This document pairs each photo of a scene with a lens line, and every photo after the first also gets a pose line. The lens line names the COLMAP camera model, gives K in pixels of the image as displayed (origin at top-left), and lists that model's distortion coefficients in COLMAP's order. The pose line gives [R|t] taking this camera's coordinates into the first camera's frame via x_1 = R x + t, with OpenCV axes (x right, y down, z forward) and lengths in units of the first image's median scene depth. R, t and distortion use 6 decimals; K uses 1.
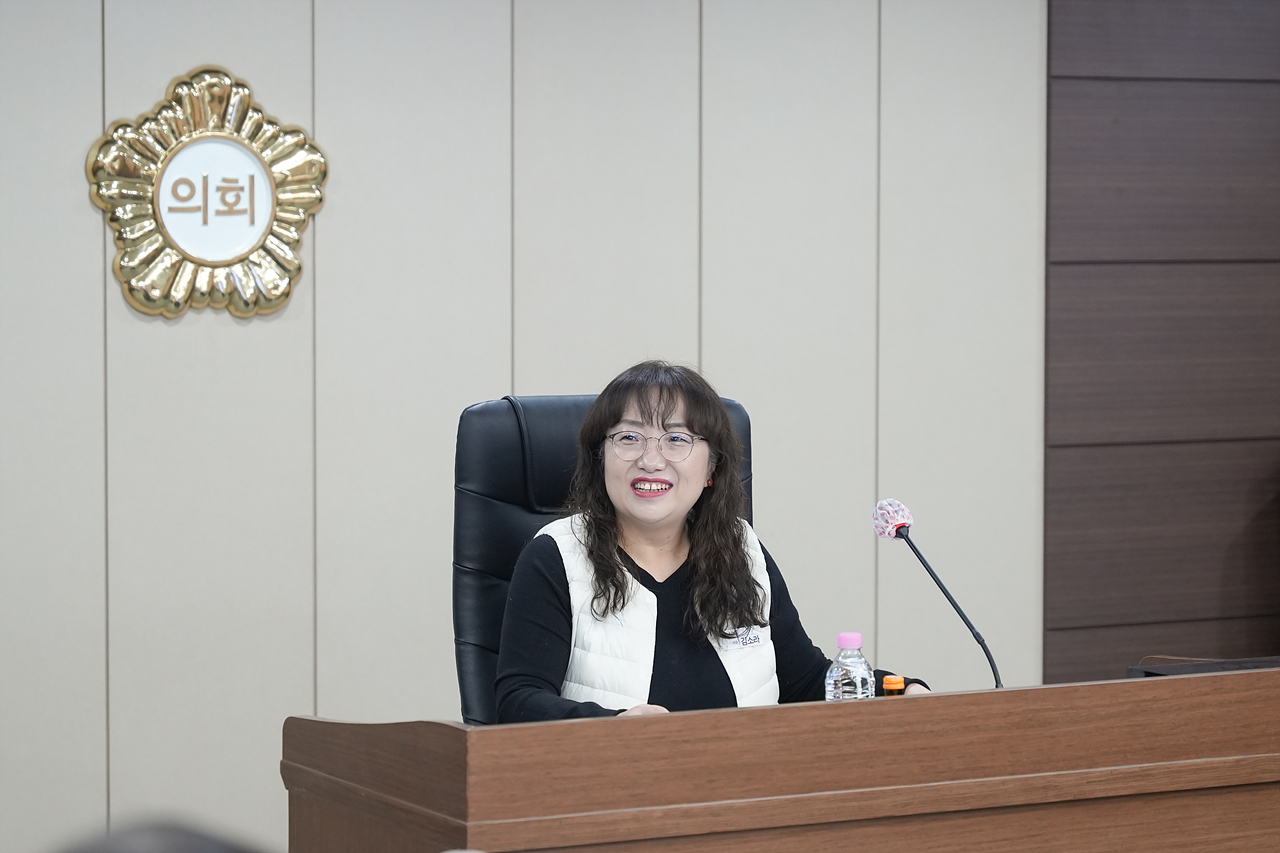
lens RADIAL K [[3738.3, 0, 725.9], [0, 3738.3, 490.5], [0, 0, 1]] dist [0.053877, -0.340101]
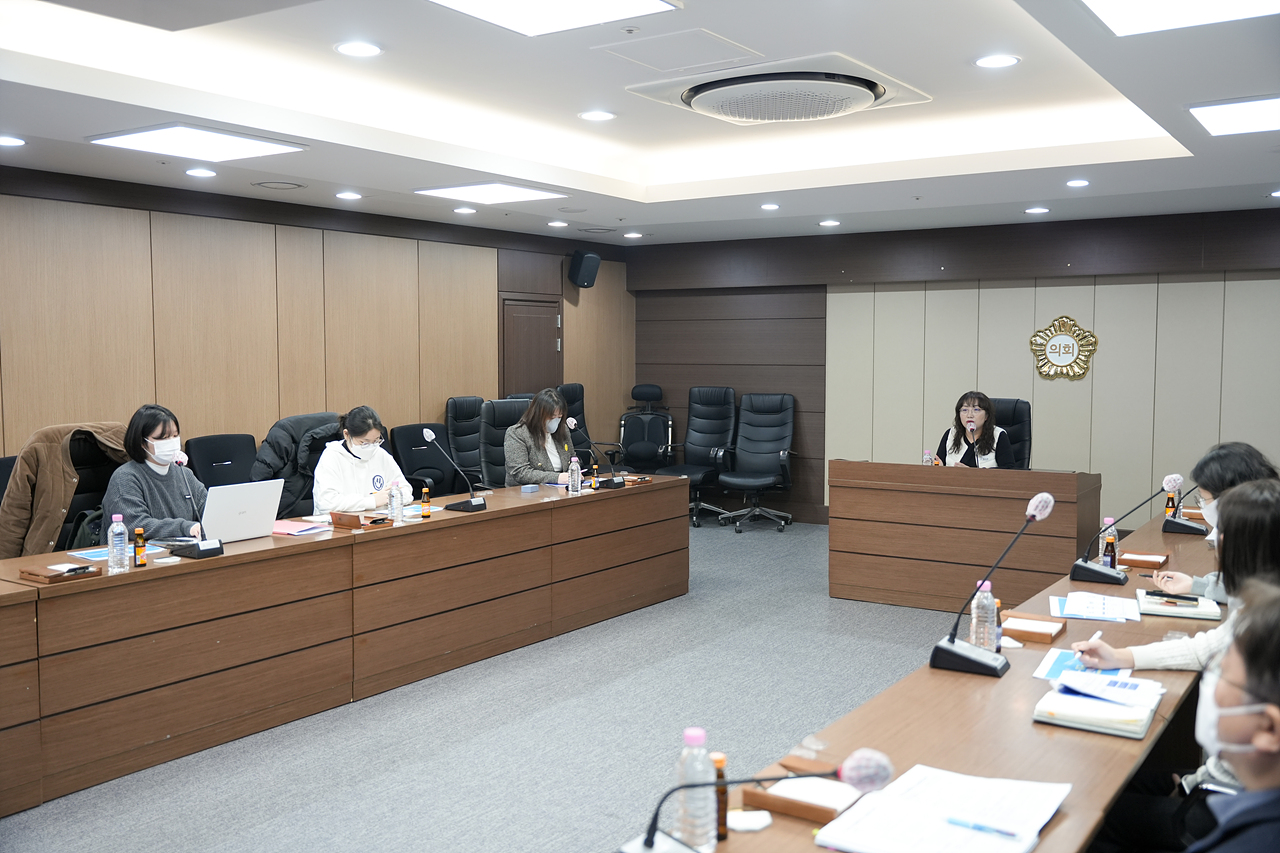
lens RADIAL K [[1181.9, 0, 640.0], [0, 1181.9, 426.5], [0, 0, 1]] dist [0.004877, 0.002557]
pose [[0.442512, 0.056817, -0.894961, 0.990900], [-0.062055, 0.997539, 0.032646, -0.012739], [0.894613, 0.041090, 0.444949, 0.061503]]
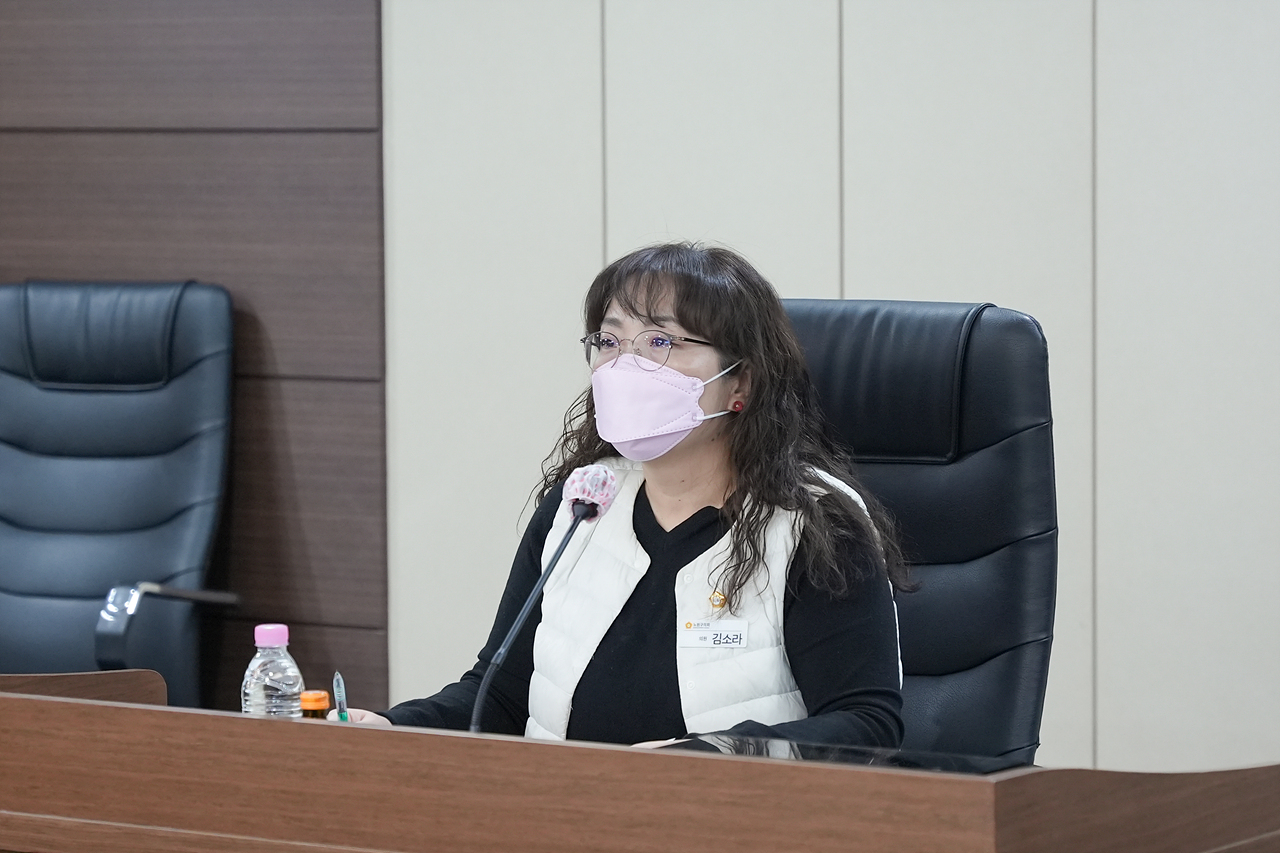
lens RADIAL K [[4992.9, 0, 640.0], [0, 4992.9, 426.5], [0, 0, 1]] dist [0.046789, -1.358375]
pose [[0.421277, 0.057919, -0.905081, 0.833960], [-0.056949, 0.997679, 0.037337, -0.036765], [0.905142, 0.035815, 0.423598, 0.564196]]
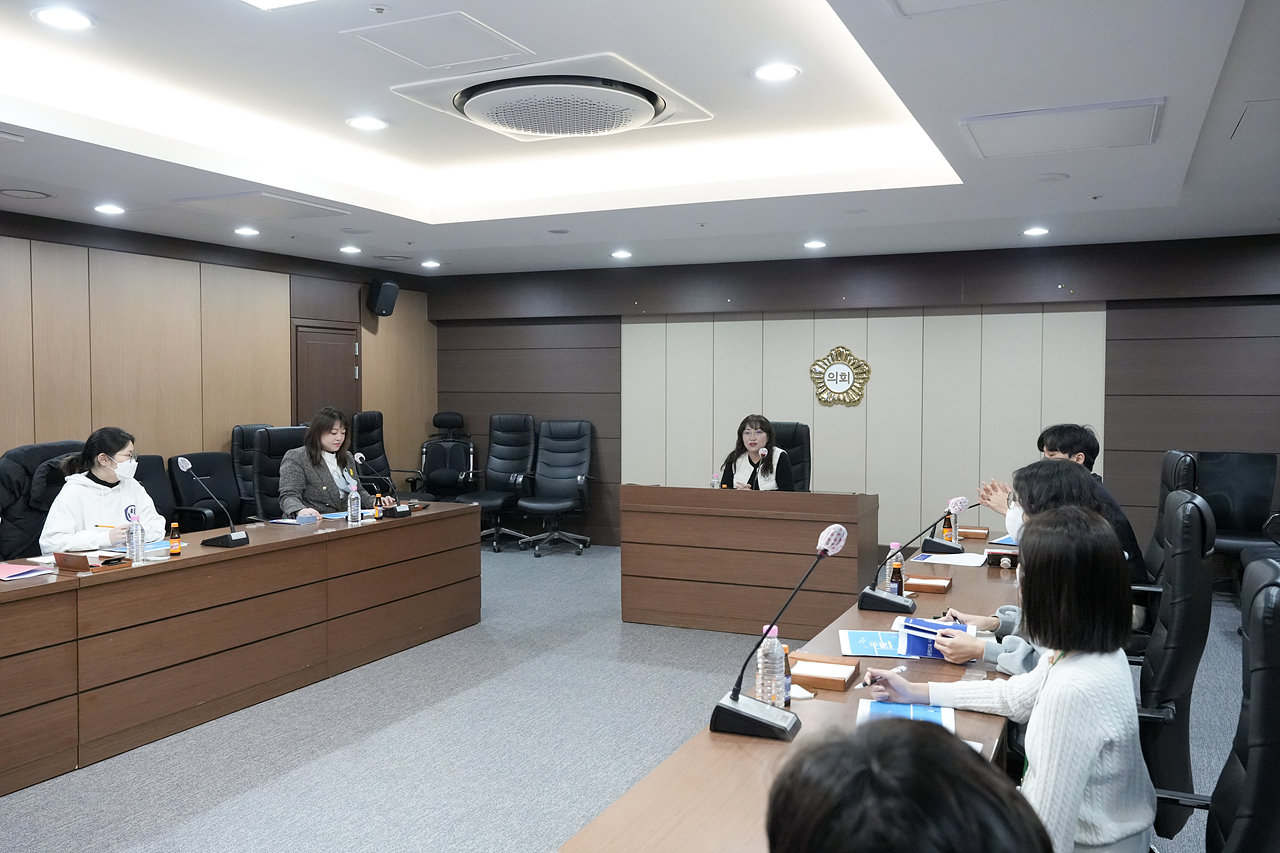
lens RADIAL K [[1064.7, 0, 640.0], [0, 1064.7, 426.5], [0, 0, 1]] dist [-0.003400, -0.001607]
pose [[0.581749, 0.031309, -0.812765, 0.890051], [-0.057069, 0.998367, -0.002390, -0.009297], [0.811364, 0.047774, 0.582586, 0.155001]]
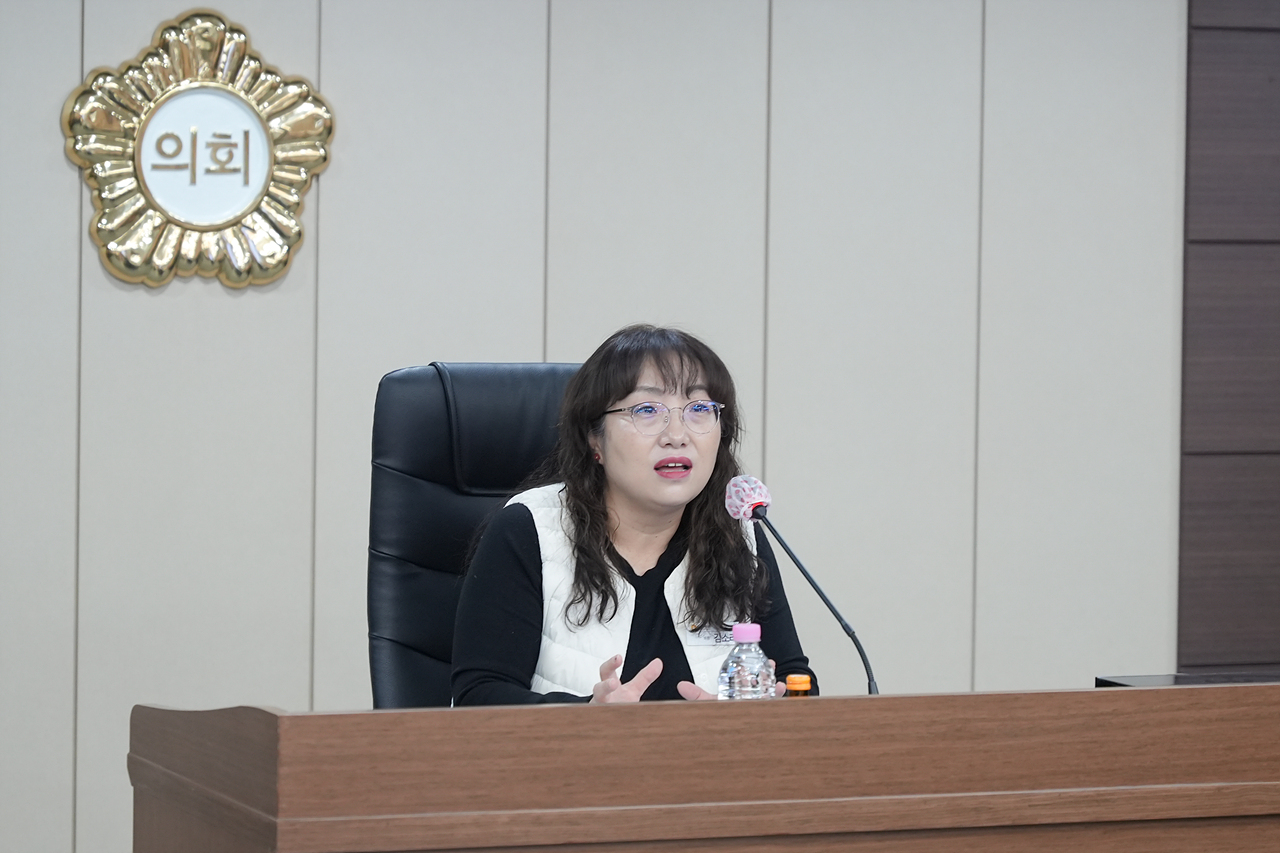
lens RADIAL K [[4232.3, 0, 395.5], [0, 4232.3, 424.5], [0, 0, 1]] dist [0.063270, -0.138942]
pose [[0.985394, 0.015661, -0.169569, 0.104715], [-0.020626, 0.999407, -0.027557, 0.017733], [0.169037, 0.030652, 0.985133, 0.003485]]
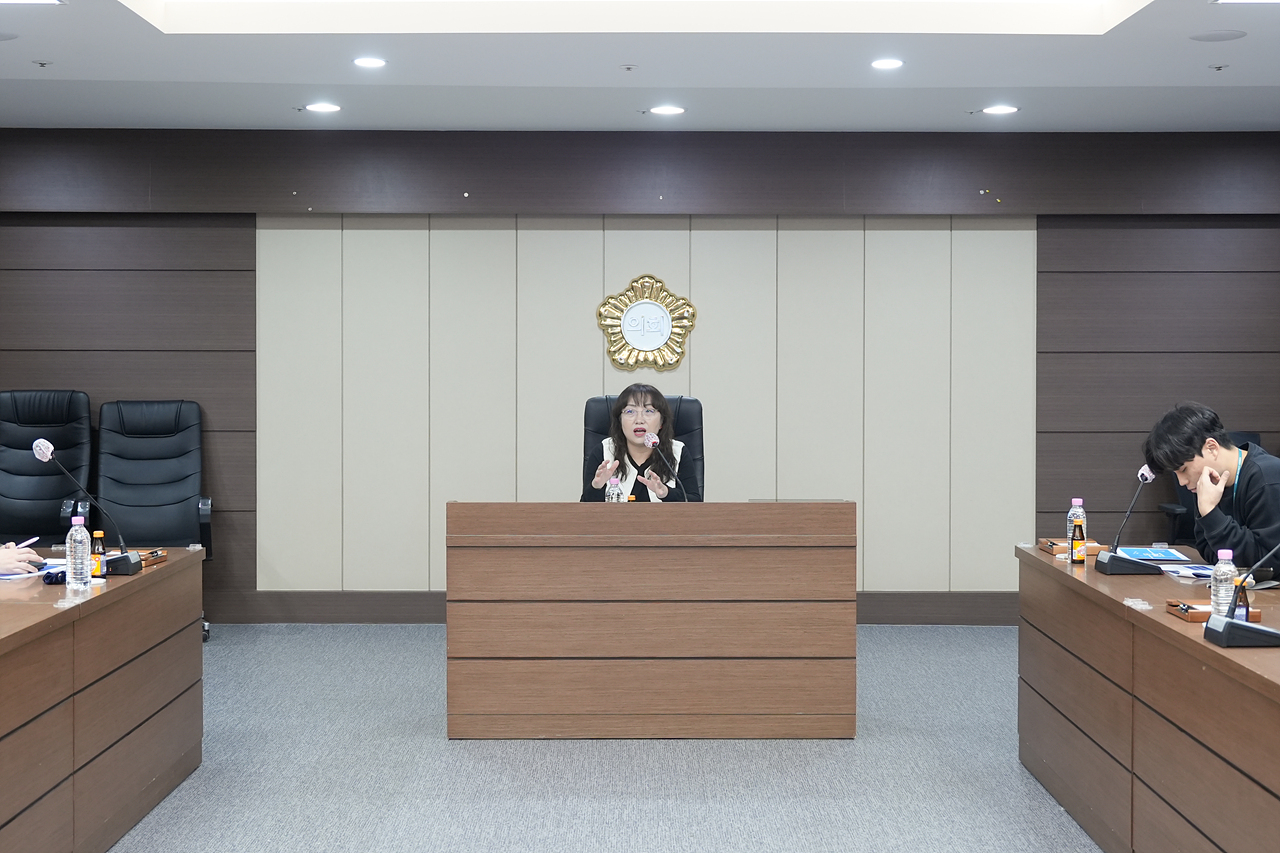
lens RADIAL K [[1820.5, 0, 663.1], [0, 1820.5, 381.5], [0, 0, 1]] dist [0.000445, -0.032241]
pose [[0.872642, 0.008400, -0.488288, 0.621232], [-0.034879, 0.998371, -0.045159, 0.022838], [0.487113, 0.056438, 0.871513, -0.125040]]
